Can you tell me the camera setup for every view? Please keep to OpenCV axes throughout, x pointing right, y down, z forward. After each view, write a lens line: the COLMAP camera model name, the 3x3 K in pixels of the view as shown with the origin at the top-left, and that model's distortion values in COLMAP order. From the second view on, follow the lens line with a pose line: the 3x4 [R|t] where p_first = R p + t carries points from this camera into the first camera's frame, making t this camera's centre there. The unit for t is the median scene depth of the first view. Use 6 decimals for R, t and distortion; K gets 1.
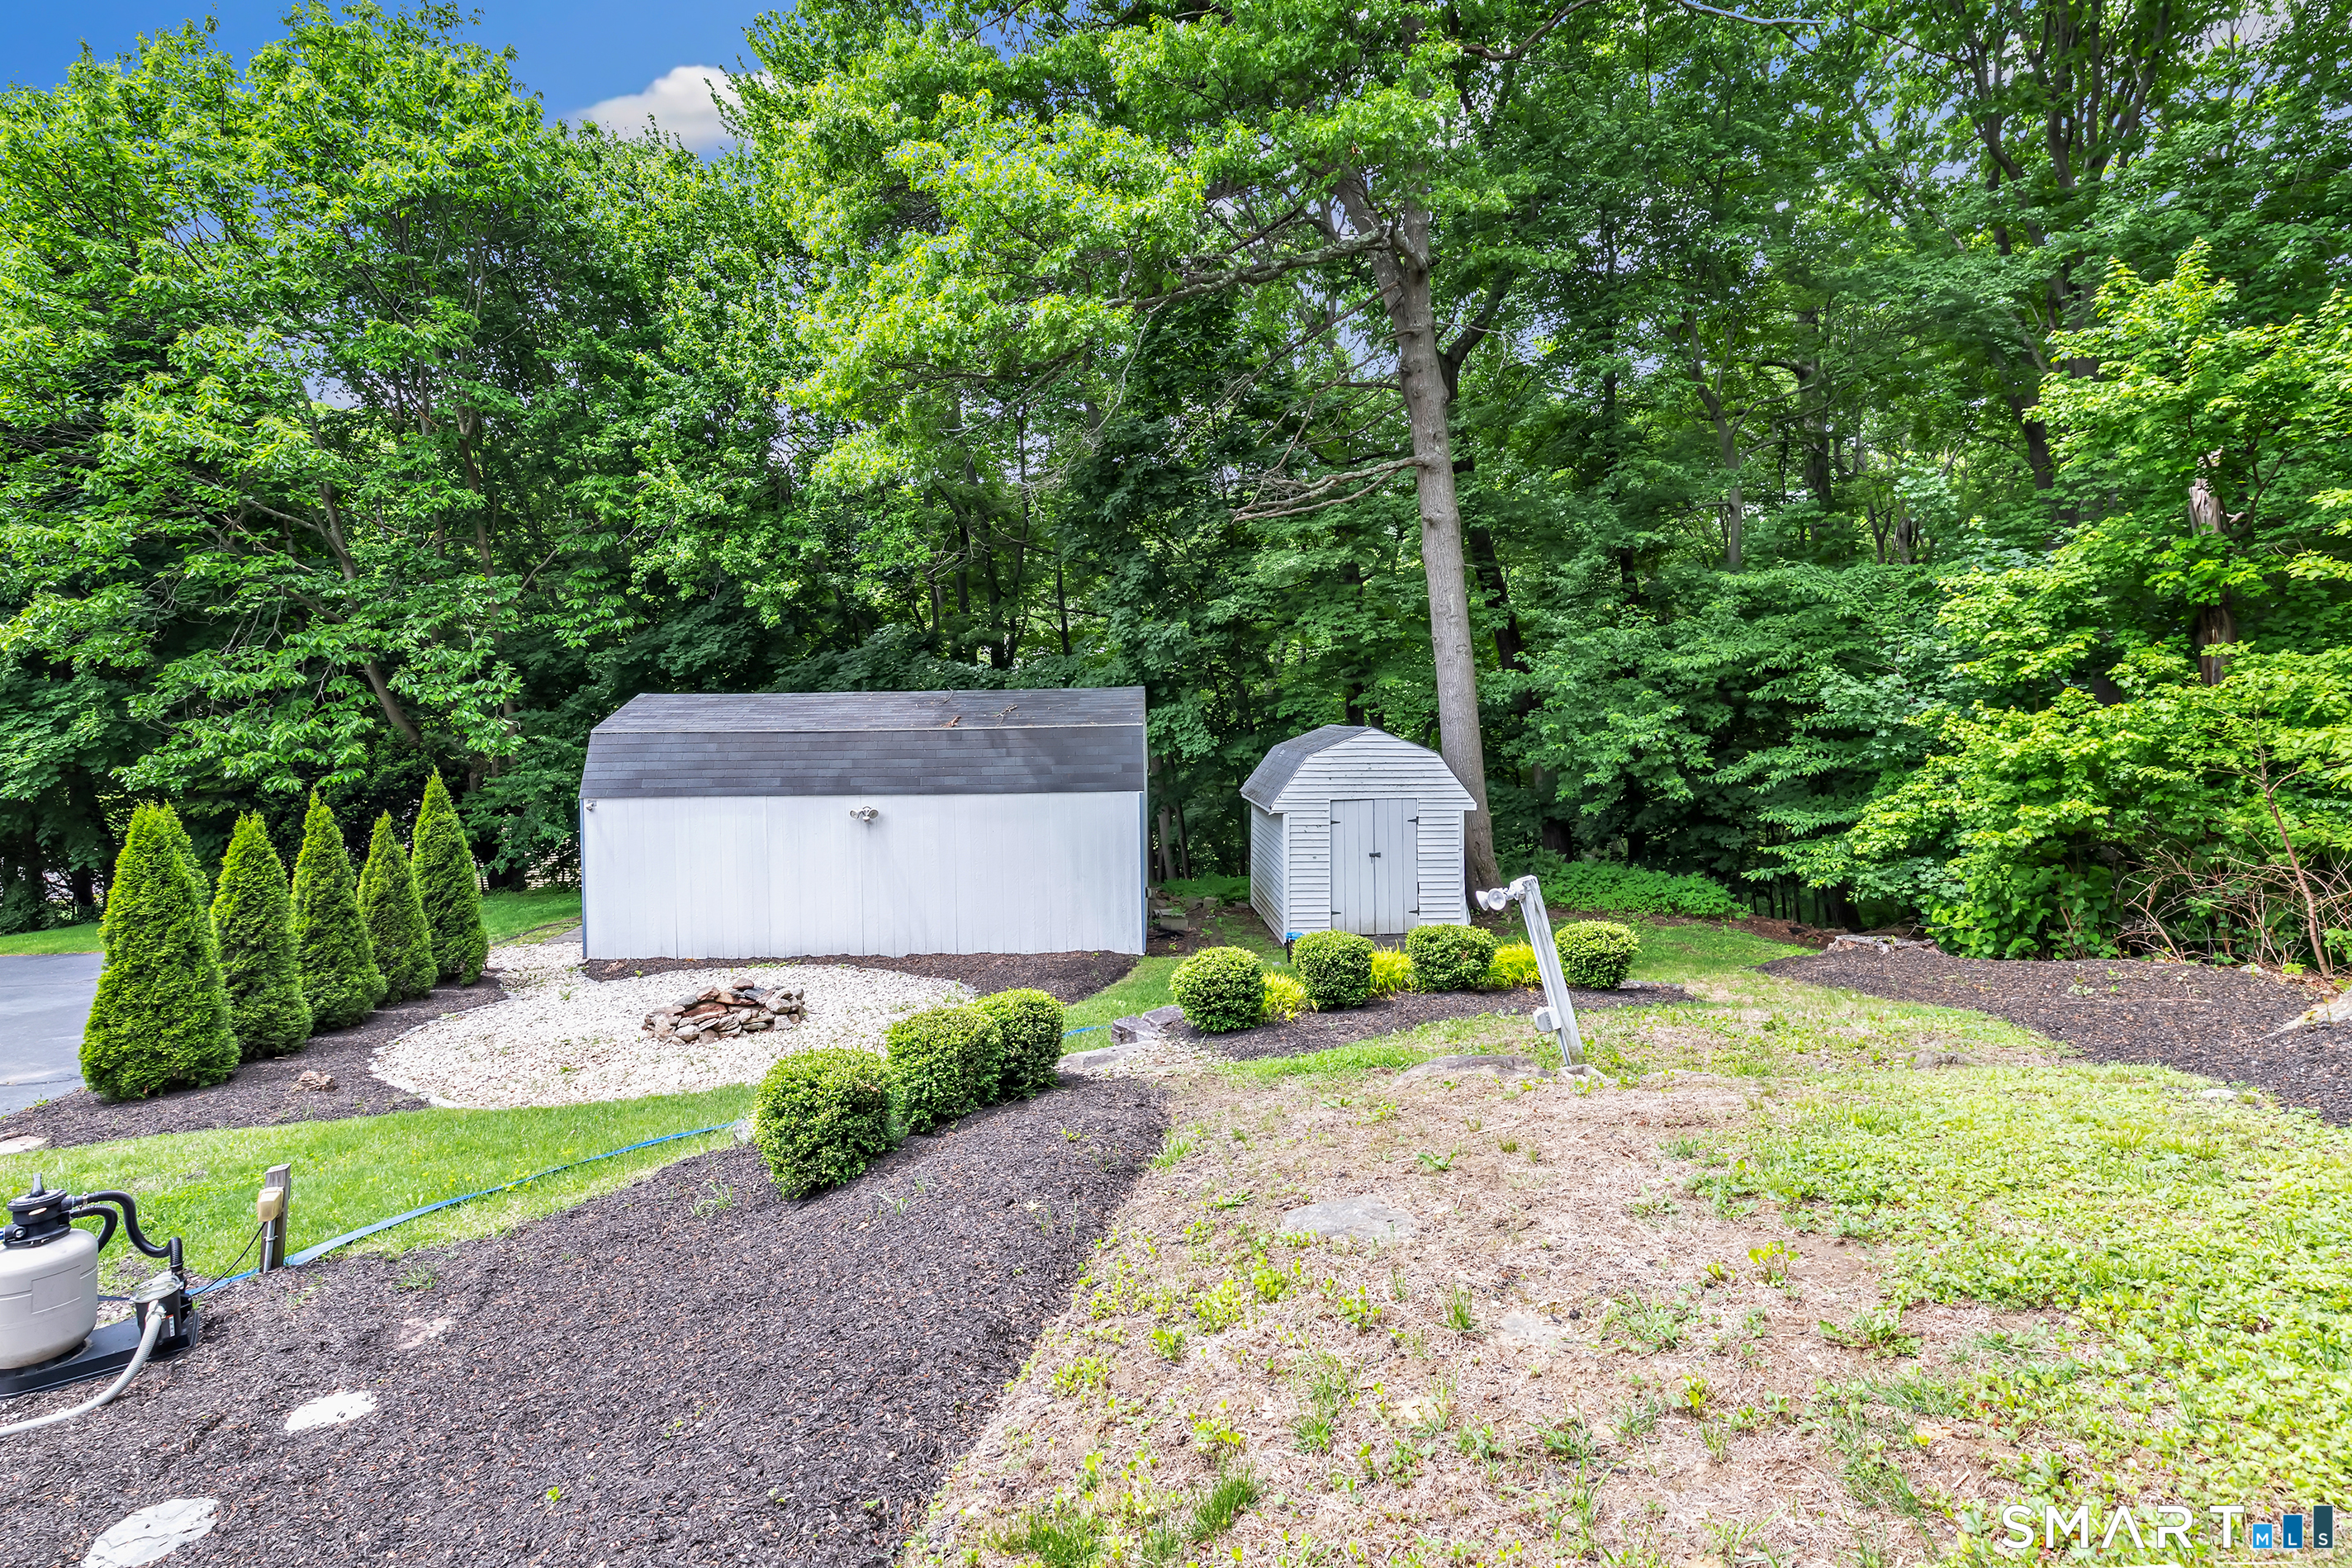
lens RADIAL K [[1176.2, 0, 1125.2], [0, 1176.2, 696.6], [0, 0, 1]] dist [-0.003934, 0.002114]
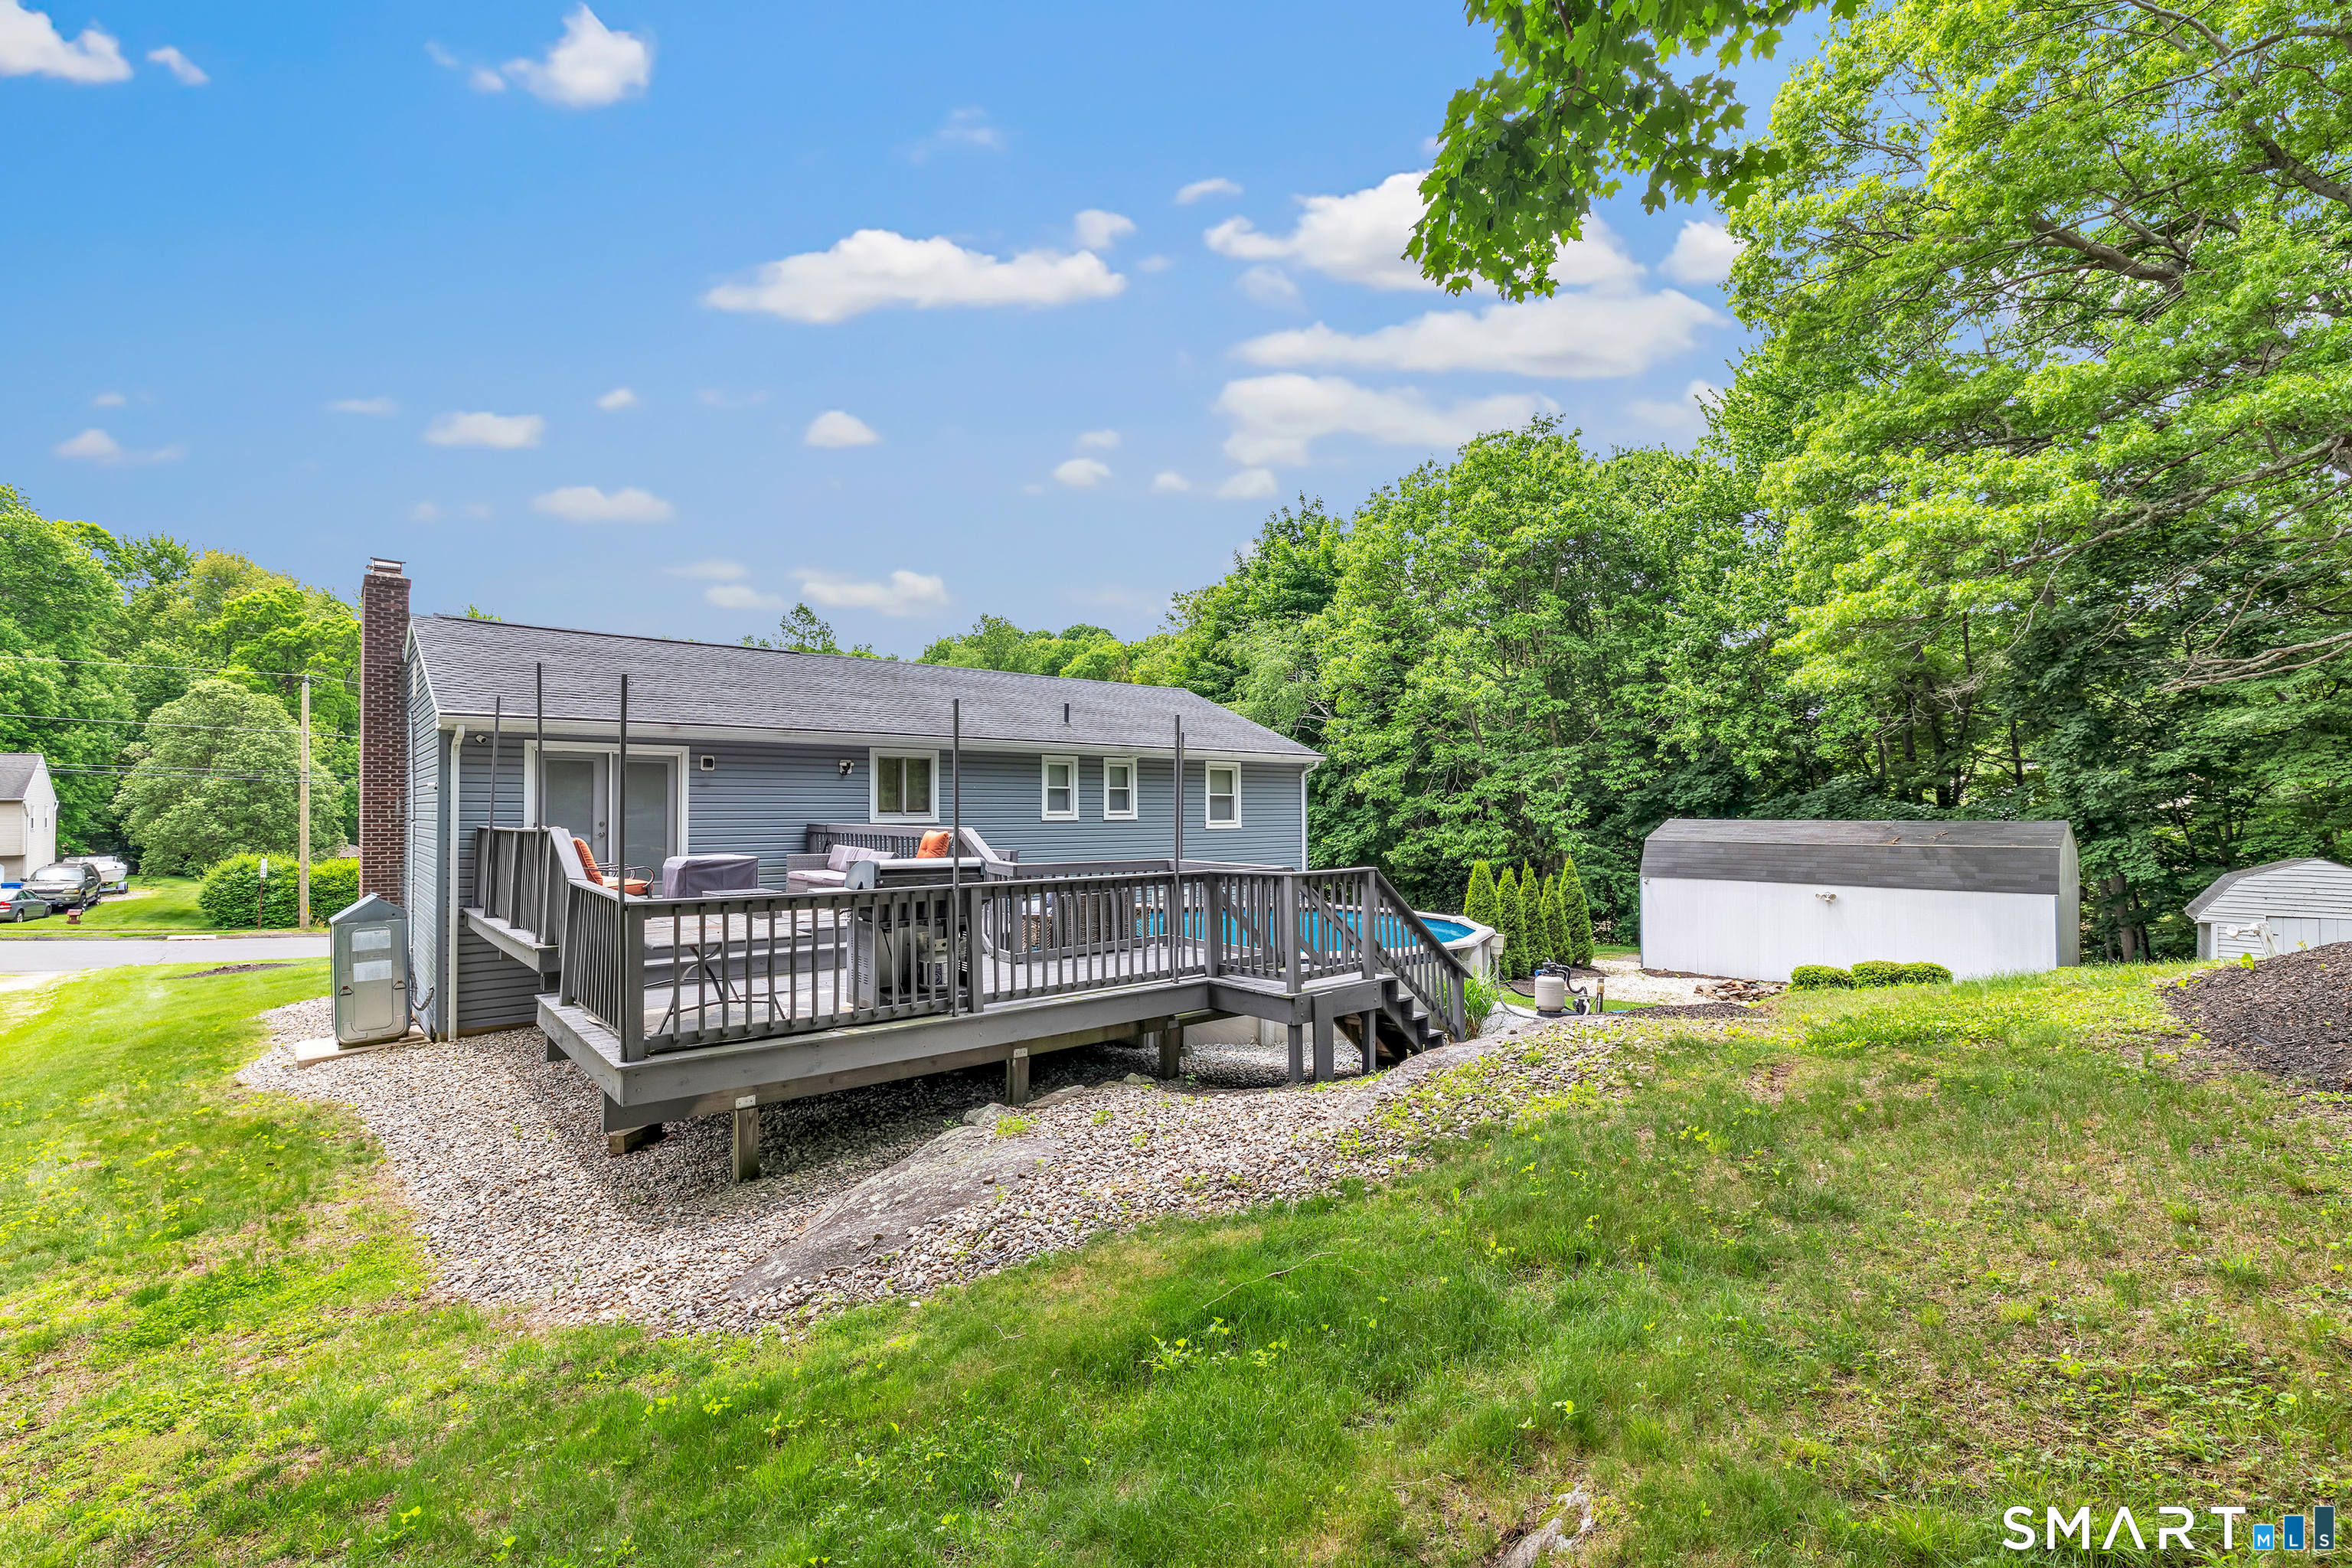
lens RADIAL K [[1040.8, 0, 1172.2], [0, 1040.8, 794.2], [0, 0, 1]] dist [0.005245, 0.000126]
pose [[0.724295, 0.003073, -0.689484, 0.097134], [-0.025255, 0.999437, -0.022076, 0.012828], [0.689028, 0.033403, 0.723965, -0.558755]]
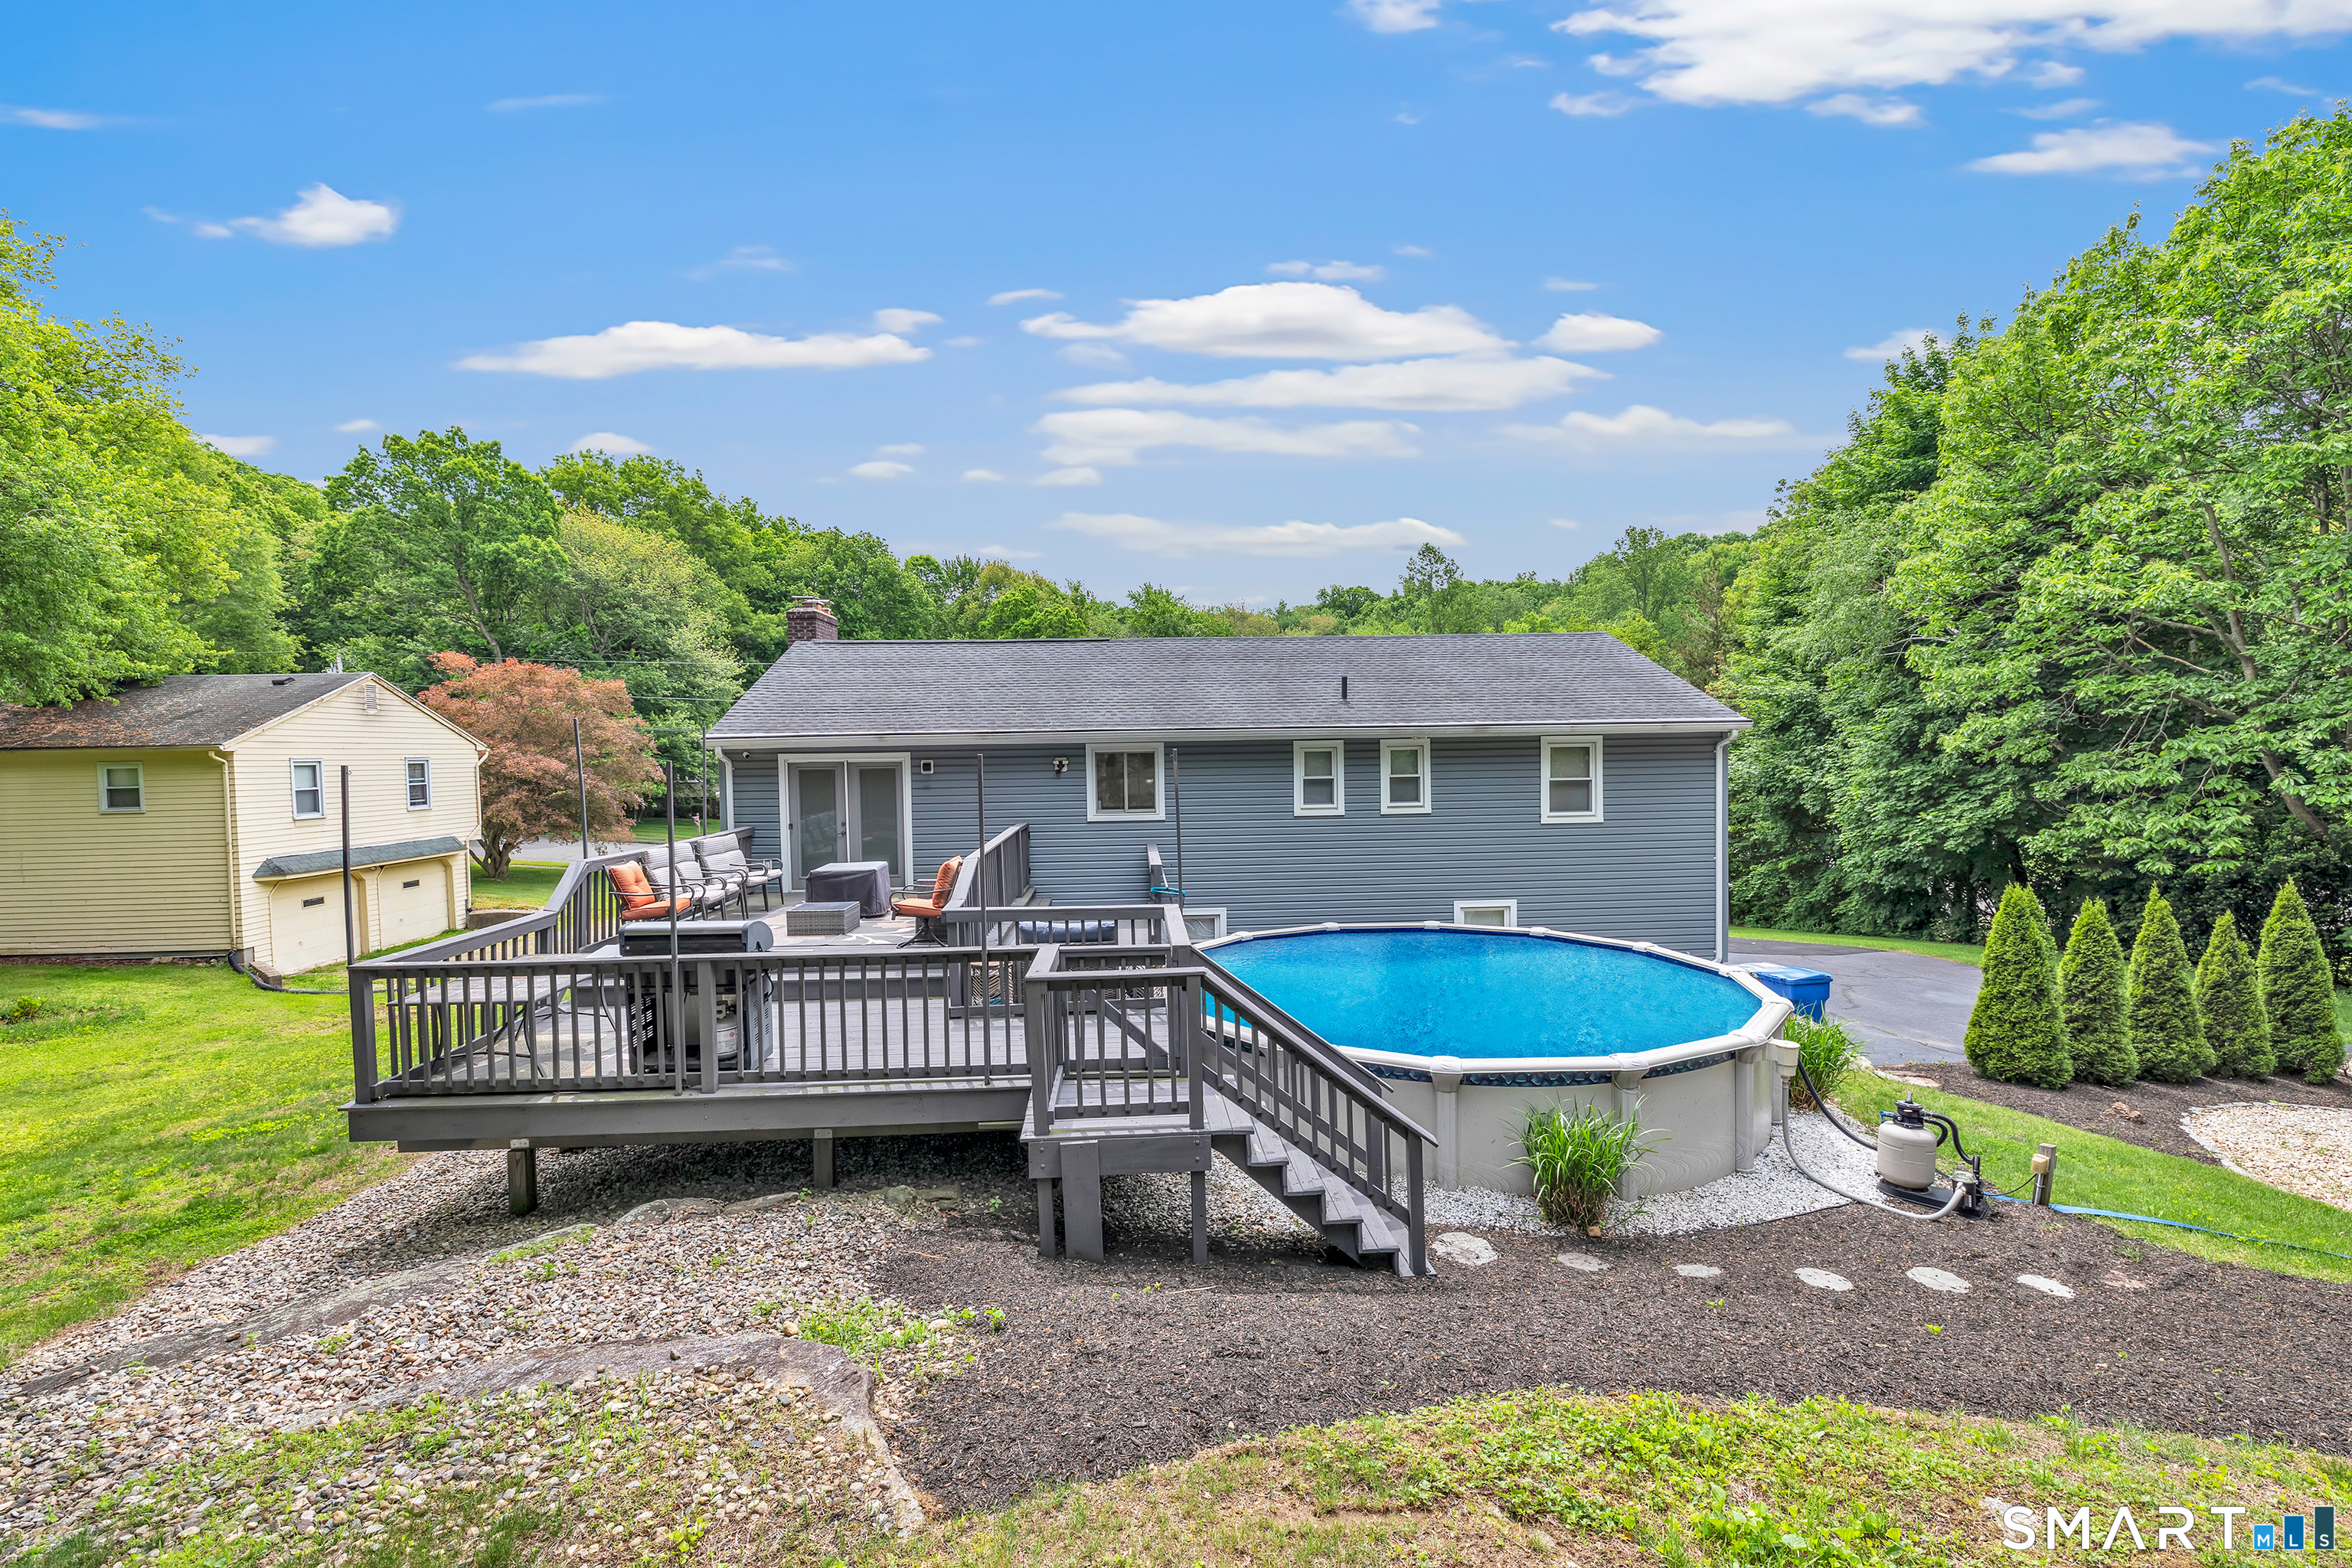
lens RADIAL K [[1040.8, 0, 1174.7], [0, 1040.8, 783.7], [0, 0, 1]] dist [0.005245, 0.000126]
pose [[0.152262, 0.050657, -0.987041, 0.170053], [-0.008561, 0.998716, 0.049936, -0.053375], [0.988303, 0.000846, 0.152500, -0.138987]]
